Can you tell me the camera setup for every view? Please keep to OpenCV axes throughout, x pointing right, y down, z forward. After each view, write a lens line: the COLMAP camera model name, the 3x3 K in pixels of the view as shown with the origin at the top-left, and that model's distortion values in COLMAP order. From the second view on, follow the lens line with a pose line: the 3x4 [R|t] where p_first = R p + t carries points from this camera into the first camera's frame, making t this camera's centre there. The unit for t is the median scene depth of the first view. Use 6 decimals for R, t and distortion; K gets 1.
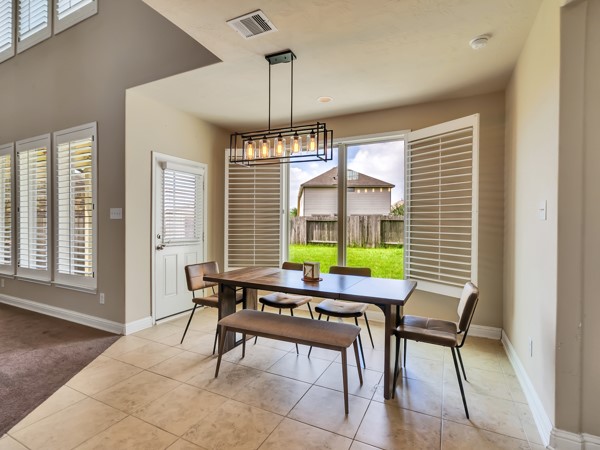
lens RADIAL K [[305.7, 0, 297.3], [0, 305.7, 225.6], [0, 0, 1]] dist [-0.004235, 0.004858]
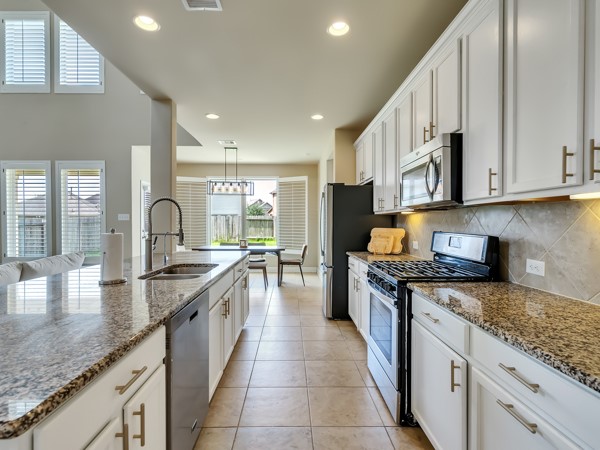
lens RADIAL K [[305.7, 0, 292.3], [0, 305.7, 223.4], [0, 0, 1]] dist [-0.004235, 0.004858]
pose [[0.890062, -0.006688, 0.455790, -0.454812], [0.007787, 0.999970, -0.000534, 0.003637], [-0.455773, 0.004024, 0.890087, -0.804361]]
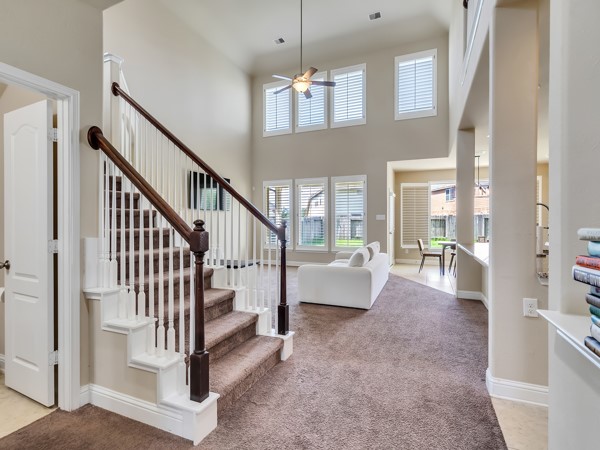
lens RADIAL K [[305.7, 0, 296.0], [0, 305.7, 225.1], [0, 0, 1]] dist [-0.004235, 0.004858]
pose [[0.998500, -0.005638, 0.054467, -1.132266], [0.005537, 0.999983, 0.002010, 0.007619], [-0.054477, -0.001706, 0.998514, -1.003584]]
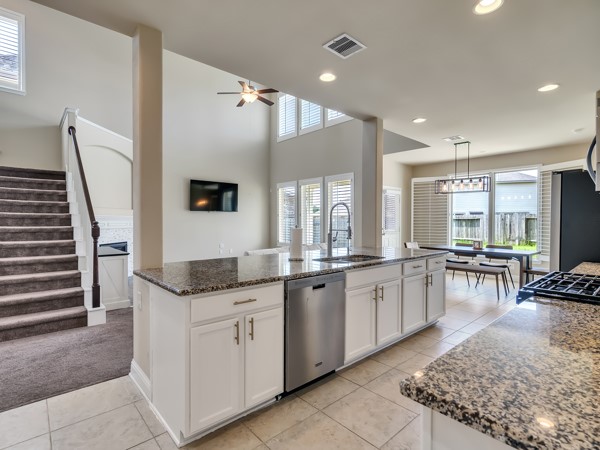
lens RADIAL K [[305.7, 0, 295.9], [0, 305.7, 222.9], [0, 0, 1]] dist [-0.004235, 0.004858]
pose [[0.926885, 0.000511, -0.375344, -0.217952], [-0.001423, 0.999997, -0.002153, 0.005398], [0.375342, 0.002530, 0.926883, -0.932663]]
